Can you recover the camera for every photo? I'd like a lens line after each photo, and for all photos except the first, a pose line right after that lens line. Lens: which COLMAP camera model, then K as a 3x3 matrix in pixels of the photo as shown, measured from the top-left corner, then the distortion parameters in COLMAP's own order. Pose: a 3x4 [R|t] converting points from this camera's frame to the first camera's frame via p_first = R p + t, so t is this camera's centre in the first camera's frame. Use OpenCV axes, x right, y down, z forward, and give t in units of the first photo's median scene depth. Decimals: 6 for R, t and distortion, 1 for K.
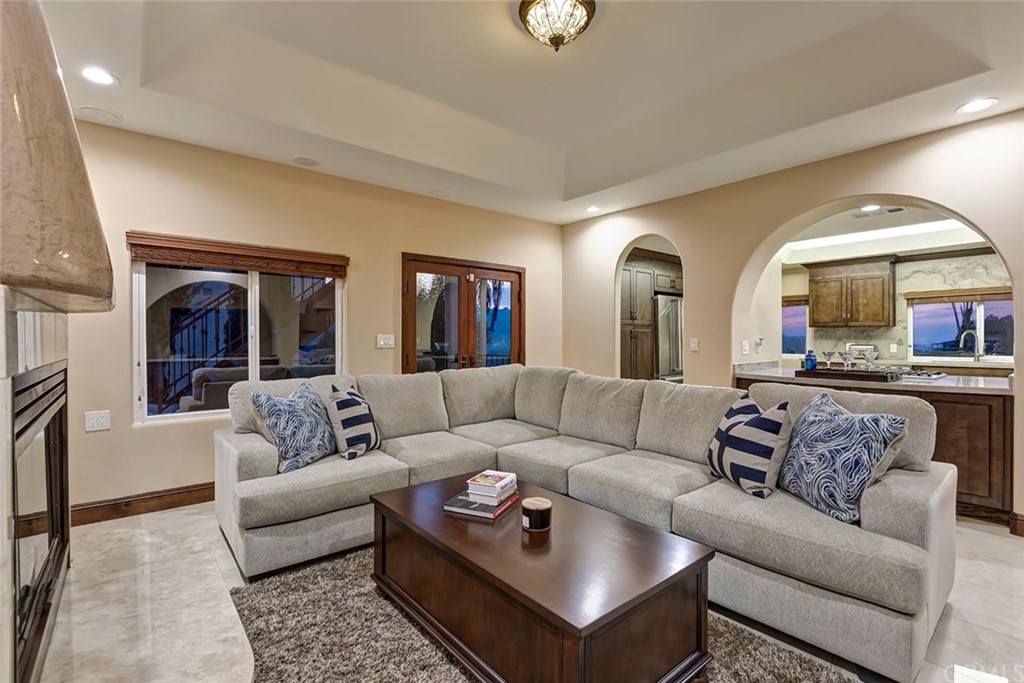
lens RADIAL K [[465.8, 0, 512.0], [0, 465.8, 340.9], [0, 0, 1]] dist [0.000280, 0.000176]
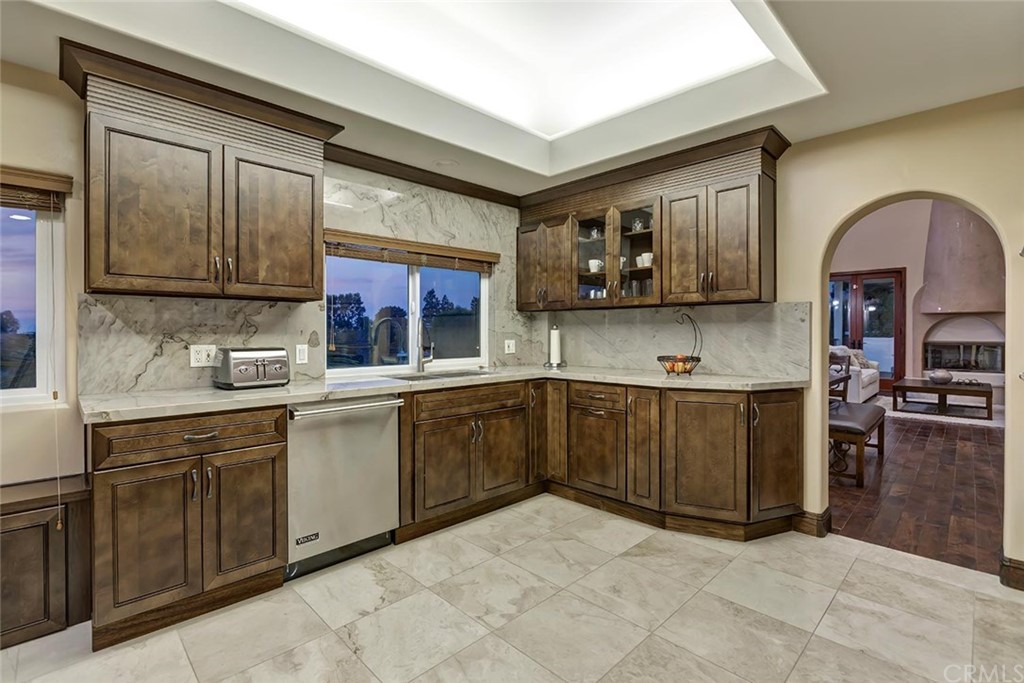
lens RADIAL K [[466.4, 0, 511.7], [0, 466.4, 329.9], [0, 0, 1]] dist [0.001312, -0.001064]
pose [[-0.080836, 0.005094, 0.996714, 0.372558], [0.008667, 0.999953, -0.004407, -0.003171], [-0.996690, 0.008283, -0.080876, 0.826113]]
